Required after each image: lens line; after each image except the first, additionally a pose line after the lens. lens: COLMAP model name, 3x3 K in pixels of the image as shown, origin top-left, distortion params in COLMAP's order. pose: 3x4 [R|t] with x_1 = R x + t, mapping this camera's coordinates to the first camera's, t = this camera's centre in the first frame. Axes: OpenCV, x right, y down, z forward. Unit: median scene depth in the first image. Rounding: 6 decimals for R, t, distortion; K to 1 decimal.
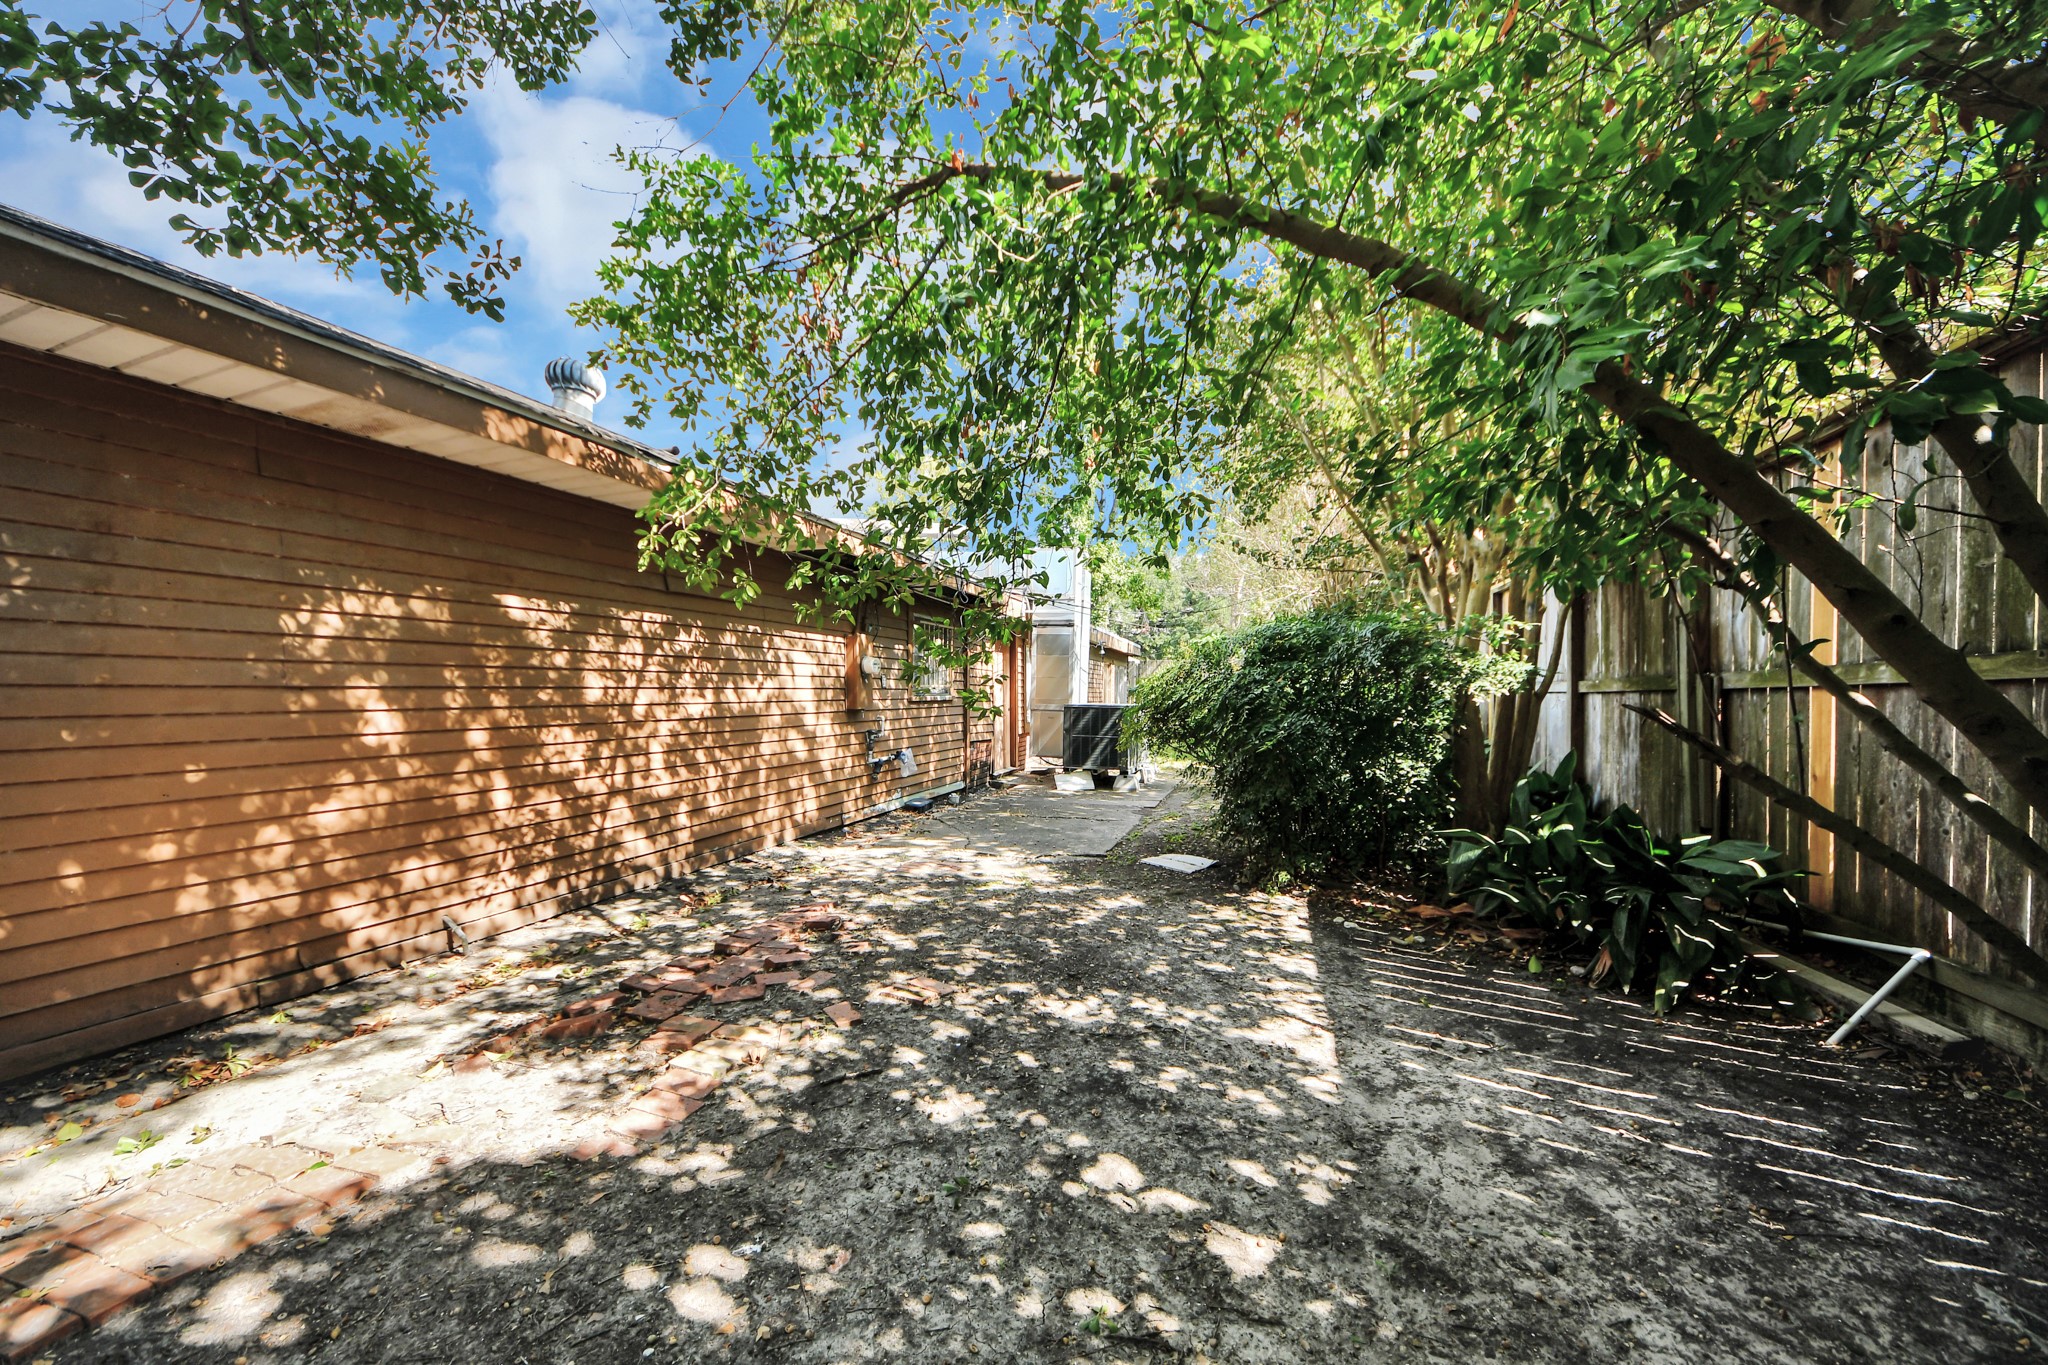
lens RADIAL K [[741.8, 0, 1024.0], [0, 741.8, 682.5], [0, 0, 1]] dist [-0.007078, -0.000062]
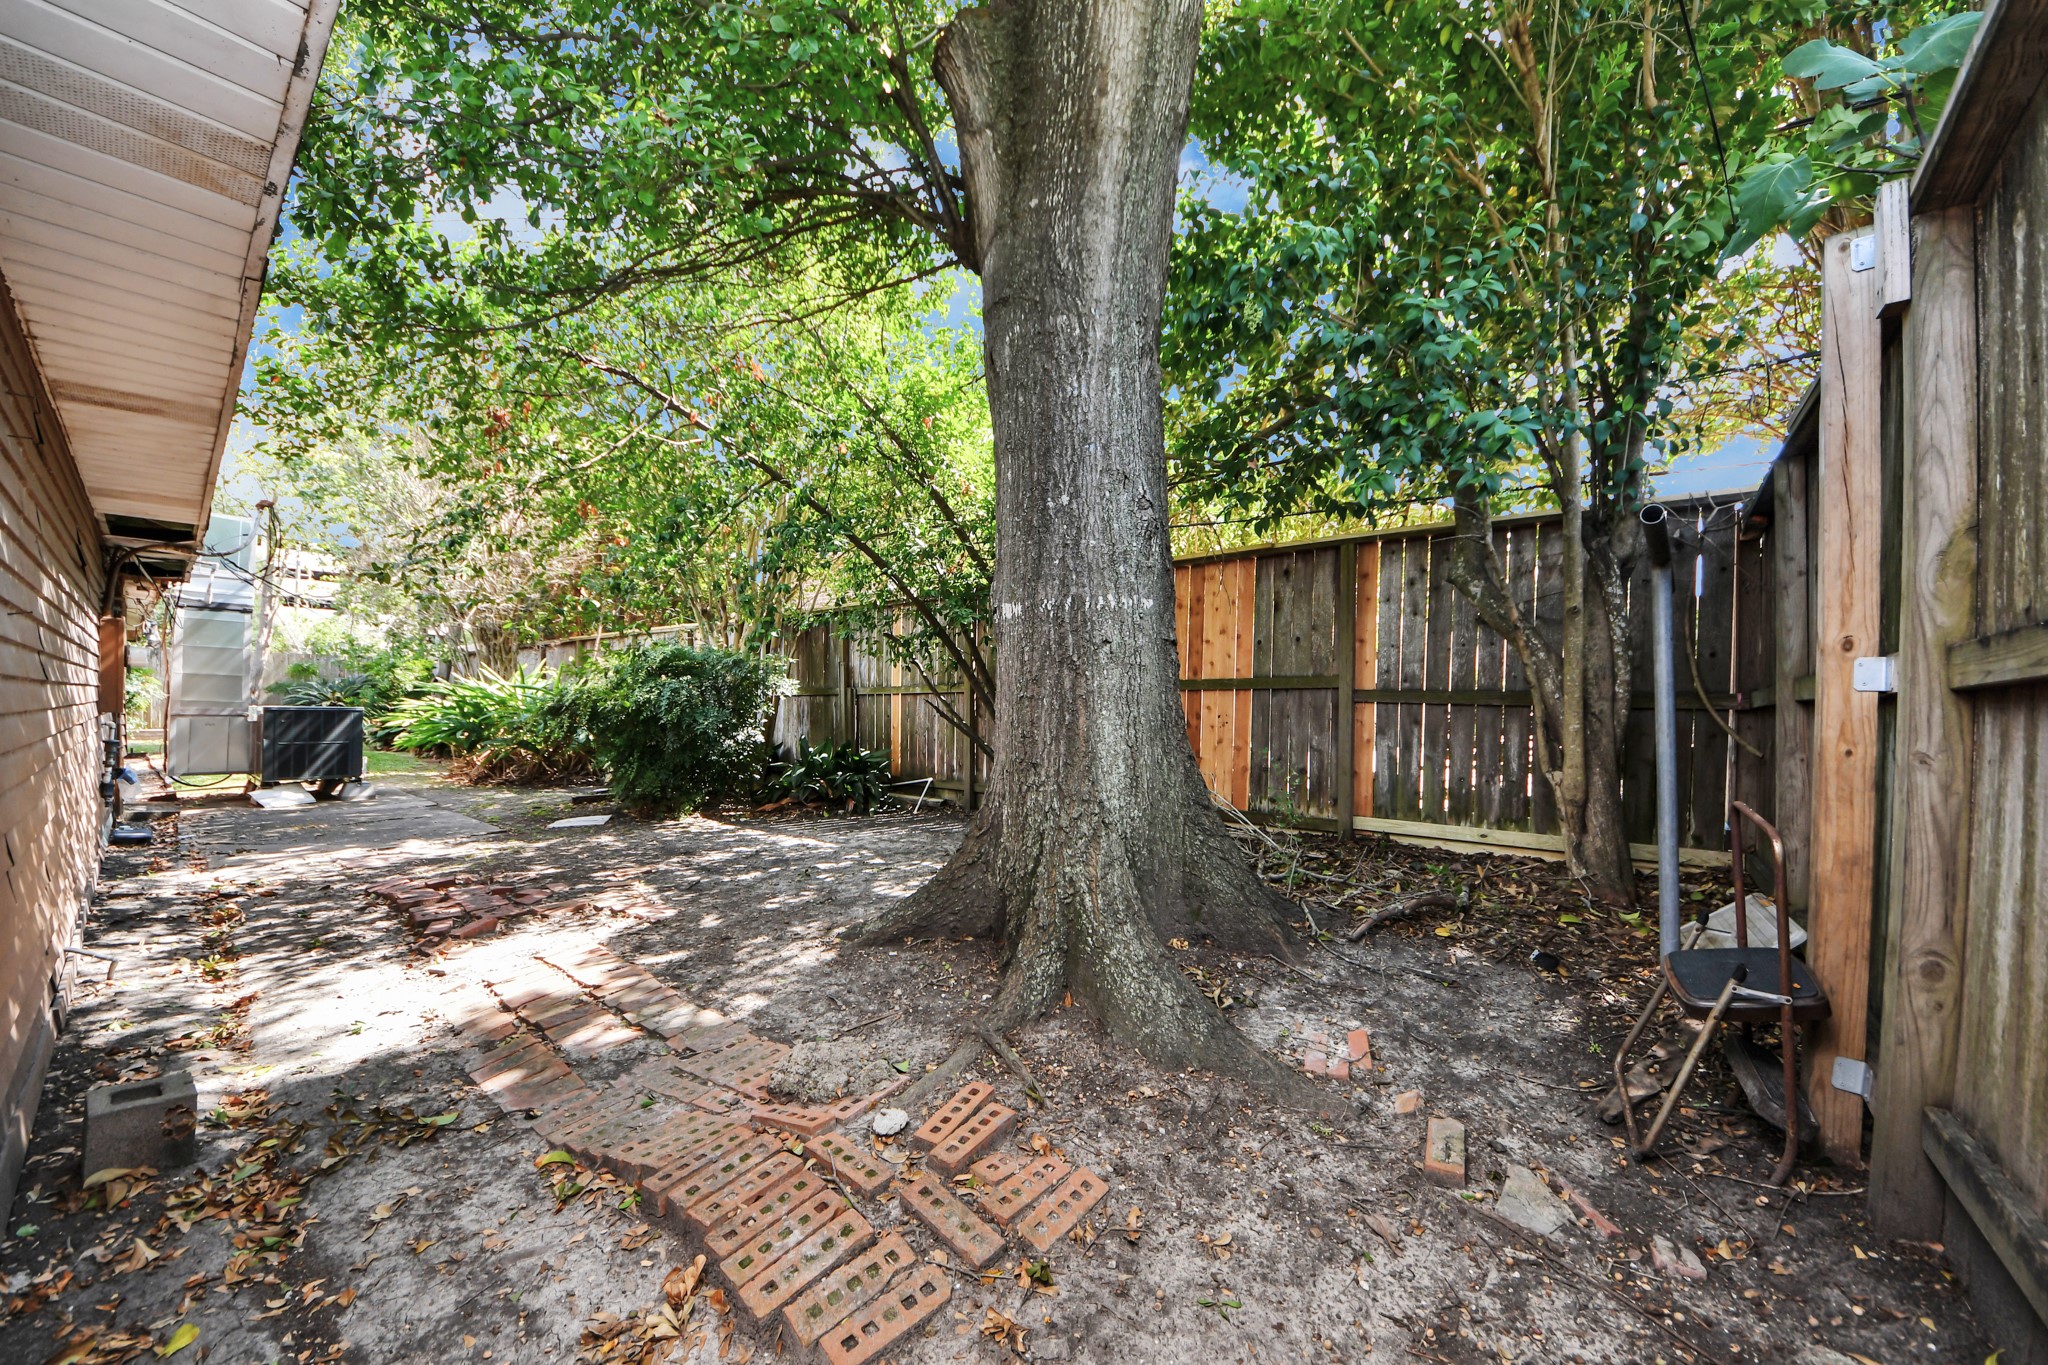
lens RADIAL K [[741.8, 0, 1024.0], [0, 741.8, 682.5], [0, 0, 1]] dist [-0.007078, -0.000062]
pose [[0.351405, 0.022009, 0.935965, -1.507811], [-0.013188, 0.999741, -0.018557, 0.006236], [-0.936131, -0.005823, 0.351604, -0.460337]]
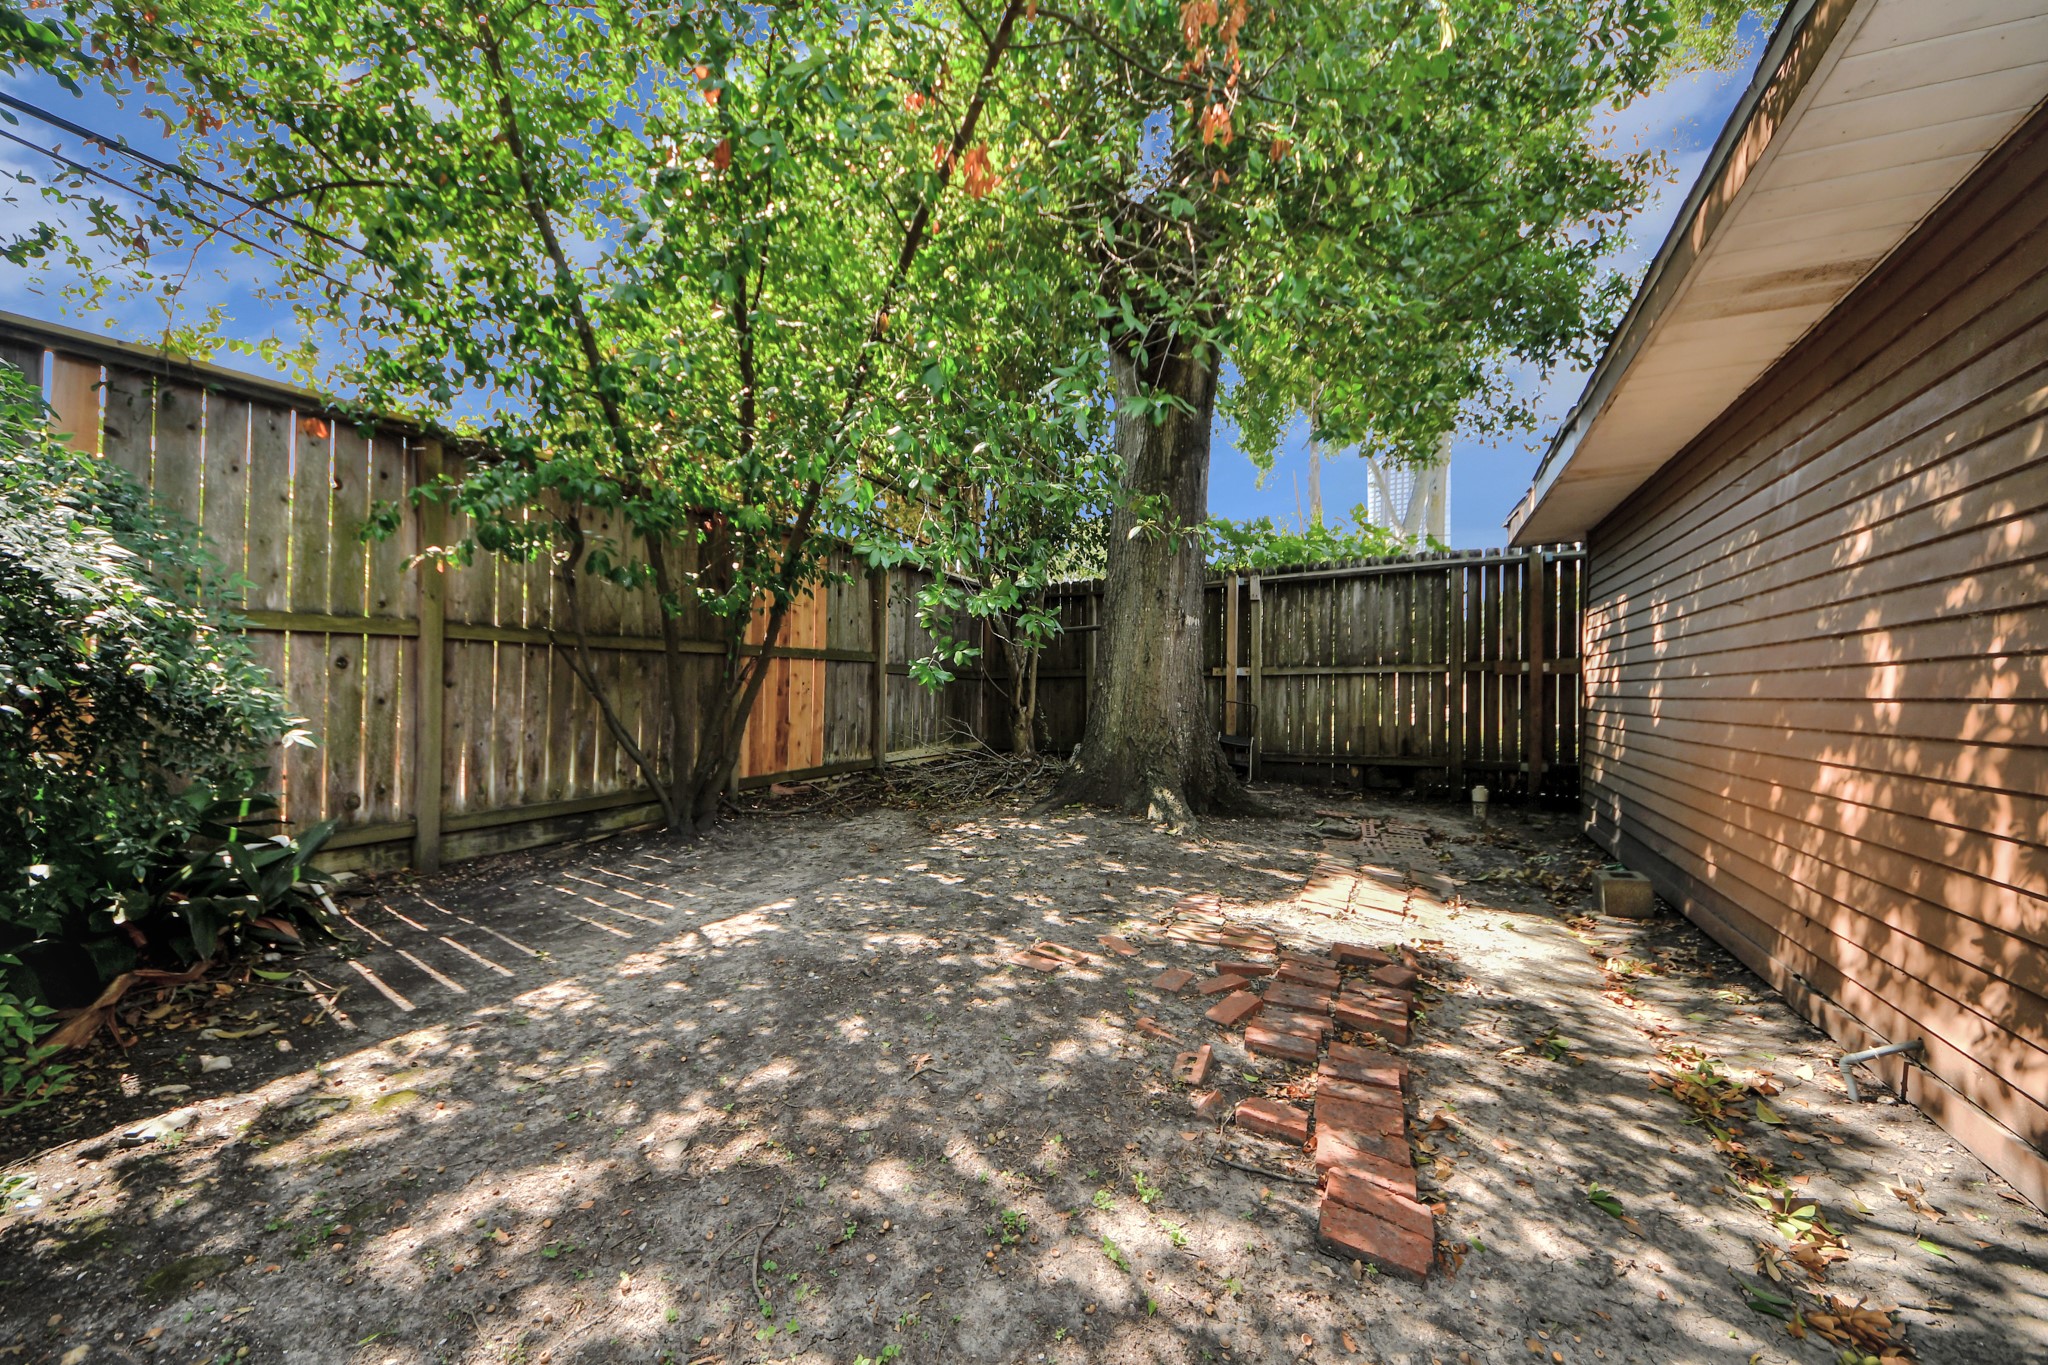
lens RADIAL K [[741.8, 0, 1024.0], [0, 741.8, 682.5], [0, 0, 1]] dist [-0.007078, -0.000062]
pose [[-0.991834, -0.012307, 0.126939, -0.233197], [-0.015127, 0.999659, -0.021277, 0.095808], [-0.126634, -0.023023, -0.991682, 2.059816]]
